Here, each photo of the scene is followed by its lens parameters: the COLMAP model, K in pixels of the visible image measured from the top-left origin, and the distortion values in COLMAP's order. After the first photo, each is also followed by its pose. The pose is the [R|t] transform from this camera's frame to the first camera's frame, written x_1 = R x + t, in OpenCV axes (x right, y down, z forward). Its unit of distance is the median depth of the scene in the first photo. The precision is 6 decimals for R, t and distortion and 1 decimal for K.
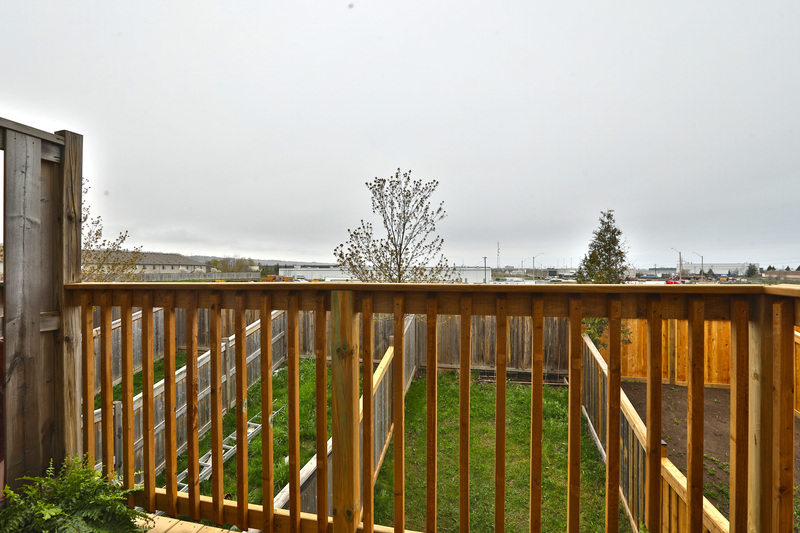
lens RADIAL K [[387.5, 0, 395.5], [0, 387.5, 268.7], [0, 0, 1]] dist [-0.046537, 0.018177]
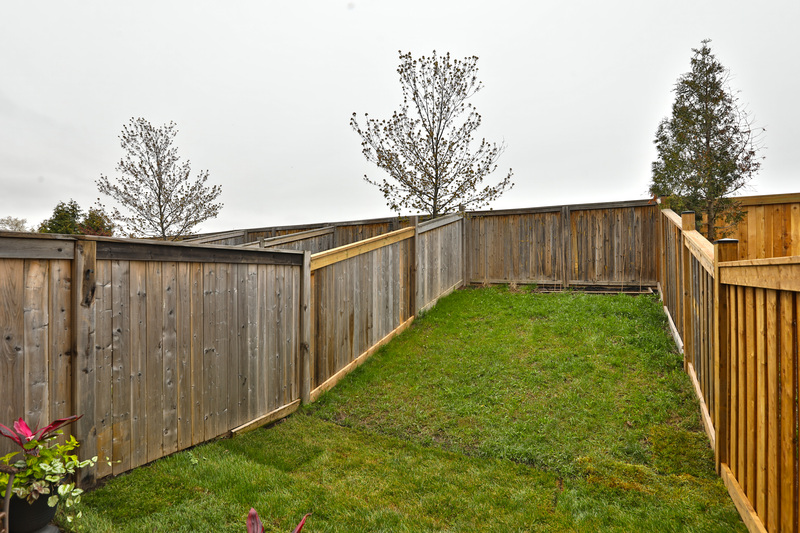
lens RADIAL K [[387.5, 0, 395.5], [0, 387.5, 268.7], [0, 0, 1]] dist [-0.046537, 0.018177]
pose [[0.956688, -0.004642, -0.291079, 0.191688], [0.002855, 0.999974, -0.006564, 0.271320], [0.291102, 0.005448, 0.956676, 0.133016]]
